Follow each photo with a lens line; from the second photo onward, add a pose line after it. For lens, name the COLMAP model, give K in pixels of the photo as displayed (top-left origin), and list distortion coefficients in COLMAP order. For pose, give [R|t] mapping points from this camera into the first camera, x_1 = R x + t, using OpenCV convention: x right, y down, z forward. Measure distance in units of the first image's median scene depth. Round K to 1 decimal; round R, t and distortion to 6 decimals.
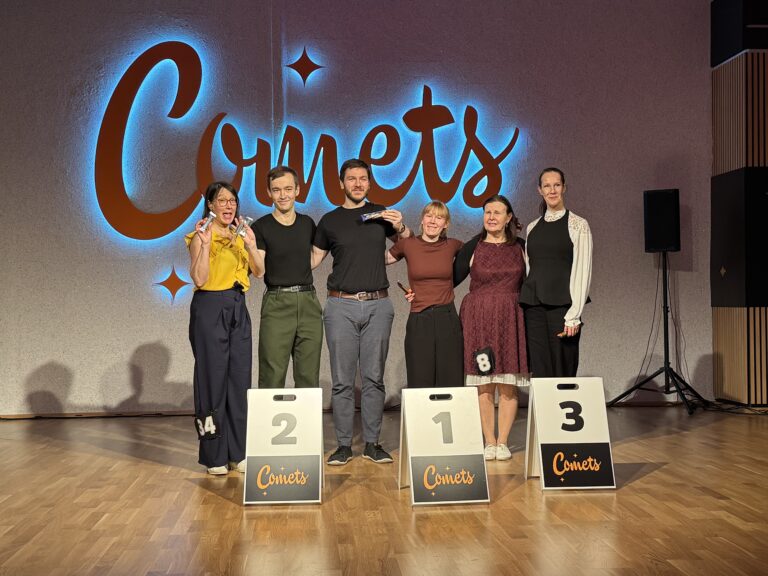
lens RADIAL K [[1046.6, 0, 384.0], [0, 1046.6, 288.0], [0, 0, 1]] dist [0.138297, -0.120410]
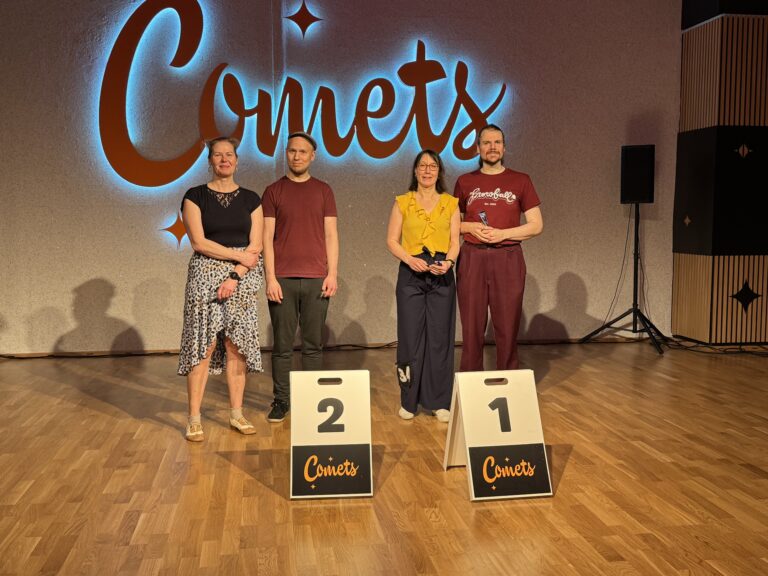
lens RADIAL K [[835.0, 0, 384.0], [0, 835.0, 288.0], [0, 0, 1]] dist [0.194804, -0.431958]
pose [[0.997439, 0.002489, 0.071476, -0.056312], [-0.009409, 0.995274, 0.096649, -0.029131], [-0.070897, -0.097074, 0.992749, 0.145358]]
